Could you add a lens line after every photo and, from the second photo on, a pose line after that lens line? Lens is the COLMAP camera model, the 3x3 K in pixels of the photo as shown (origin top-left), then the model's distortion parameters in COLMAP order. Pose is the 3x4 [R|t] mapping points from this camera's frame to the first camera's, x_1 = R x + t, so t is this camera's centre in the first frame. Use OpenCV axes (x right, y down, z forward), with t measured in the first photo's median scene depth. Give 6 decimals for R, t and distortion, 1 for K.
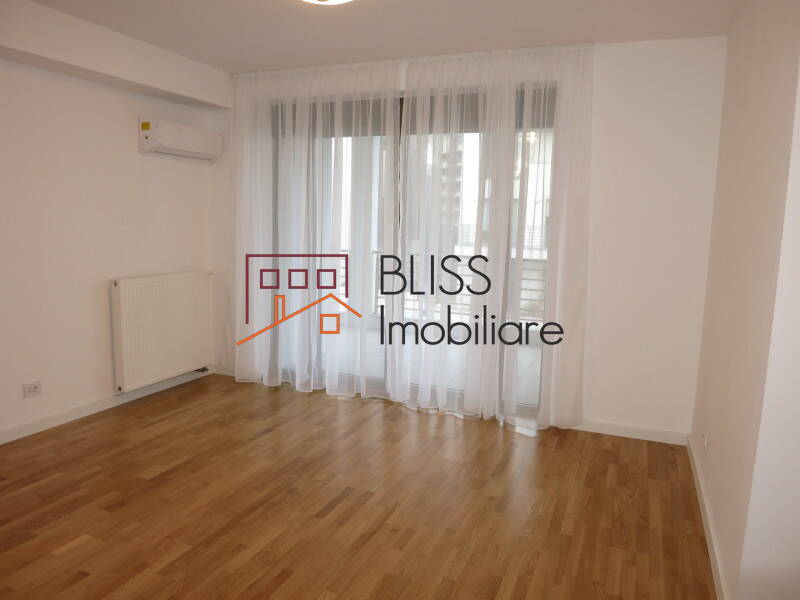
lens RADIAL K [[572.4, 0, 400.0], [0, 572.4, 300.0], [0, 0, 1]] dist [-0.025395, -0.005727]
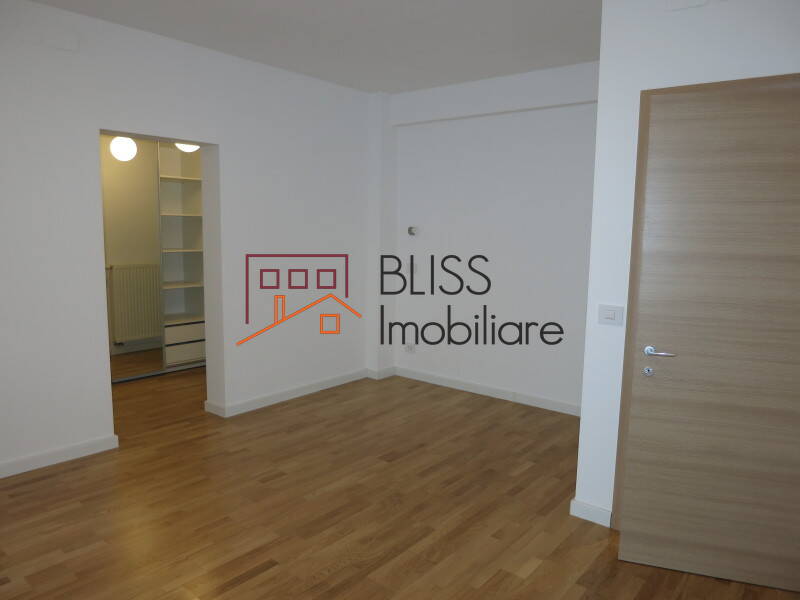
lens RADIAL K [[572.4, 0, 400.0], [0, 572.4, 300.0], [0, 0, 1]] dist [-0.025395, -0.005727]
pose [[-0.958188, -0.073620, 0.276507, -0.593419], [0.000970, 0.965493, 0.260426, -0.258258], [-0.286138, 0.249805, -0.925053, 1.817165]]
